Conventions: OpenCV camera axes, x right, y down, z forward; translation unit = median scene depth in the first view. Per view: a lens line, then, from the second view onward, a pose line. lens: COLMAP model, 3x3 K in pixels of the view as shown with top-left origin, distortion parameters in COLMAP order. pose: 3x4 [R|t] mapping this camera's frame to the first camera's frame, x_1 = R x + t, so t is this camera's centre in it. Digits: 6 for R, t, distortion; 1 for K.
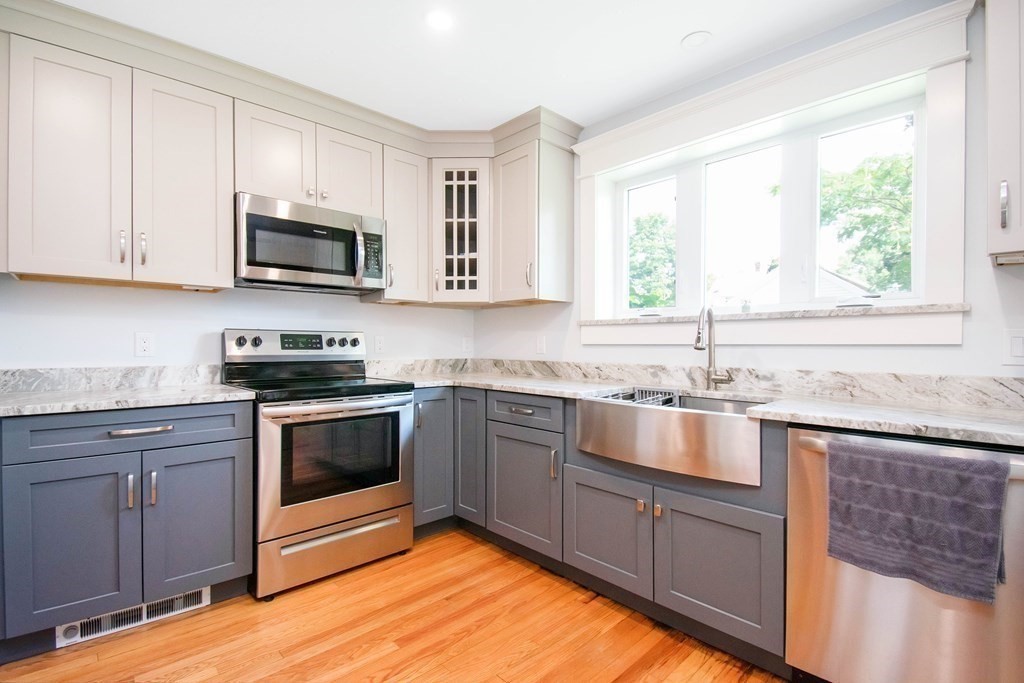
lens RADIAL K [[466.1, 0, 505.5], [0, 466.1, 344.2], [0, 0, 1]] dist [0.003929, -0.011005]
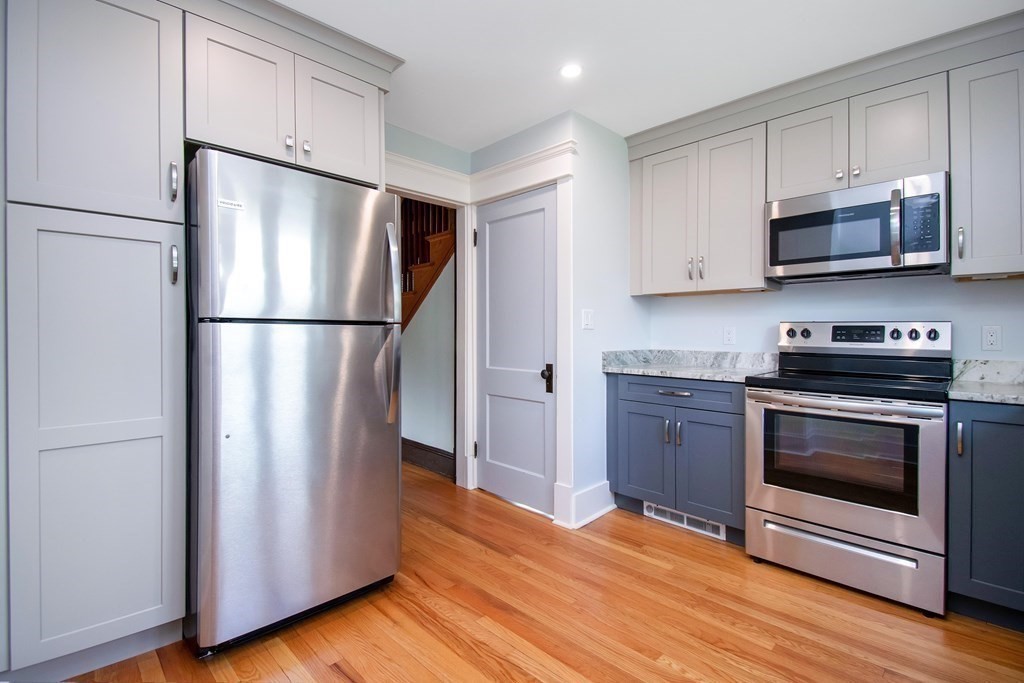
lens RADIAL K [[466.1, 0, 505.8], [0, 466.1, 336.5], [0, 0, 1]] dist [0.003929, -0.011005]
pose [[0.042643, 0.007293, -0.999064, 0.530644], [-0.007140, 0.999950, 0.006995, -0.001625], [0.999065, 0.006835, 0.042693, 0.303334]]
